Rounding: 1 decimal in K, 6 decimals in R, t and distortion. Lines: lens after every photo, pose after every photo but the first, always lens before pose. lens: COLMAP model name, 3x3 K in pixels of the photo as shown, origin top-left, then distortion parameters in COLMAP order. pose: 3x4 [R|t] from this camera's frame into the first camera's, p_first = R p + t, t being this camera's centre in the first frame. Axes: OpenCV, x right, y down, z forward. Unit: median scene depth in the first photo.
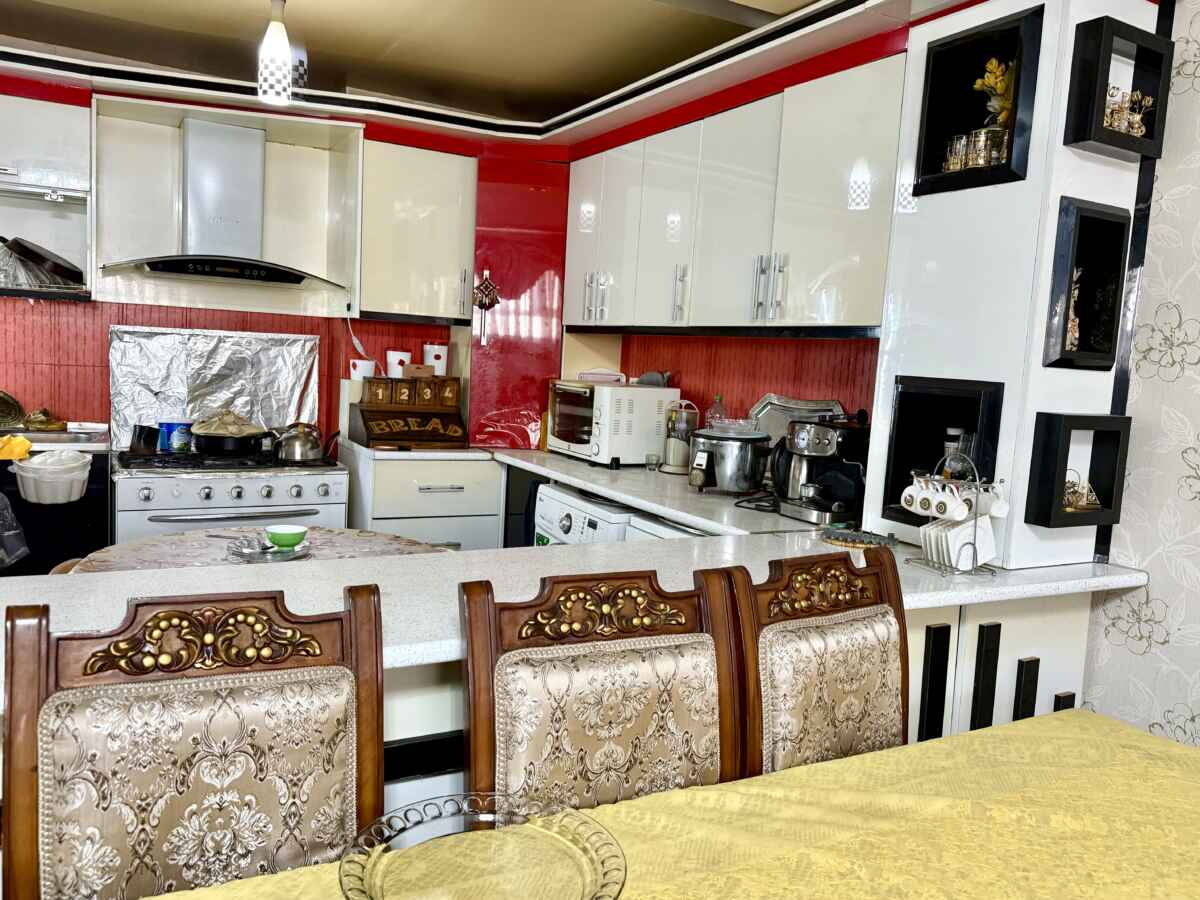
lens RADIAL K [[921.0, 0, 599.7], [0, 921.0, 451.8], [0, 0, 1]] dist [0.009732, -0.016898]
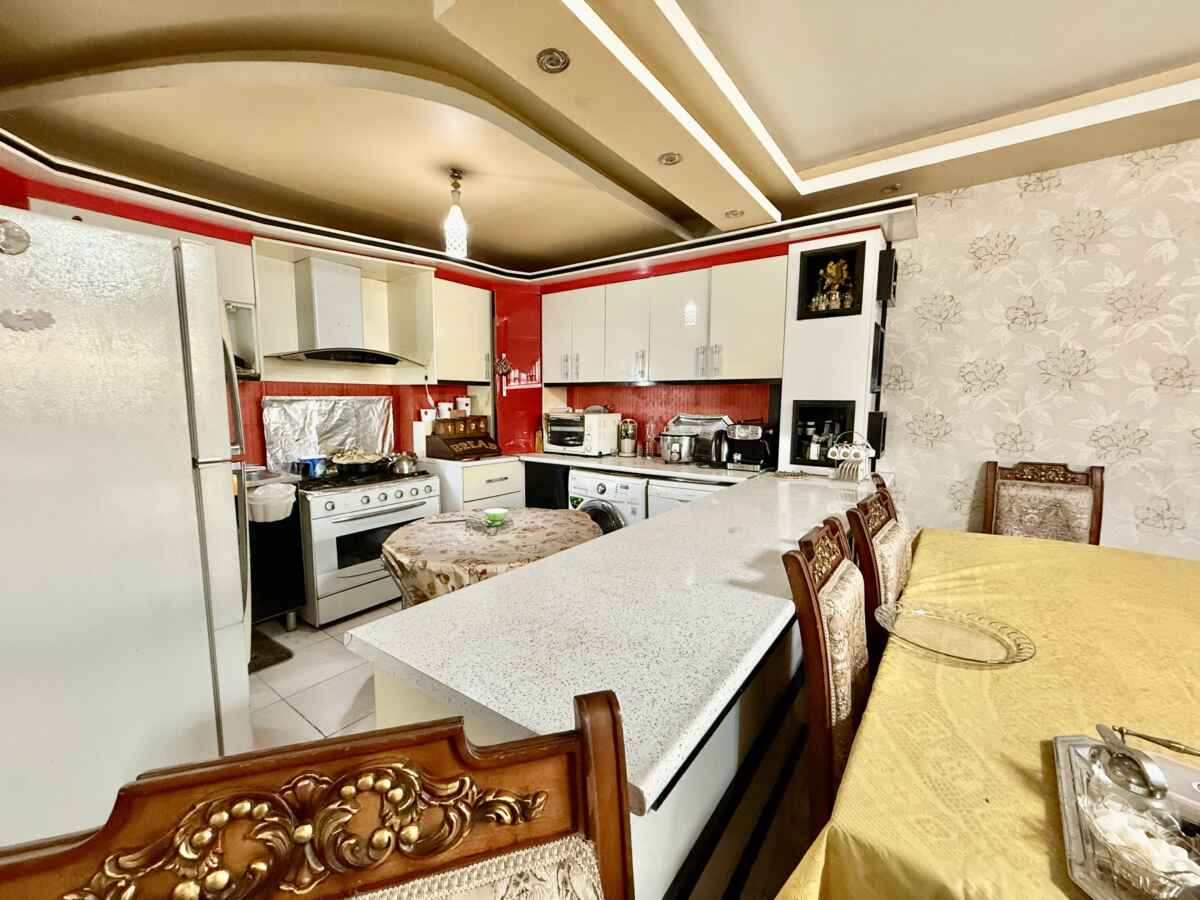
lens RADIAL K [[482.9, 0, 599.9], [0, 482.9, 449.2], [0, 0, 1]] dist [-0.003184, 0.000117]
pose [[0.904192, -0.097645, 0.415816, -0.367551], [0.093568, 0.995154, 0.030227, -0.026648], [-0.416753, 0.011576, 0.908946, 0.081723]]
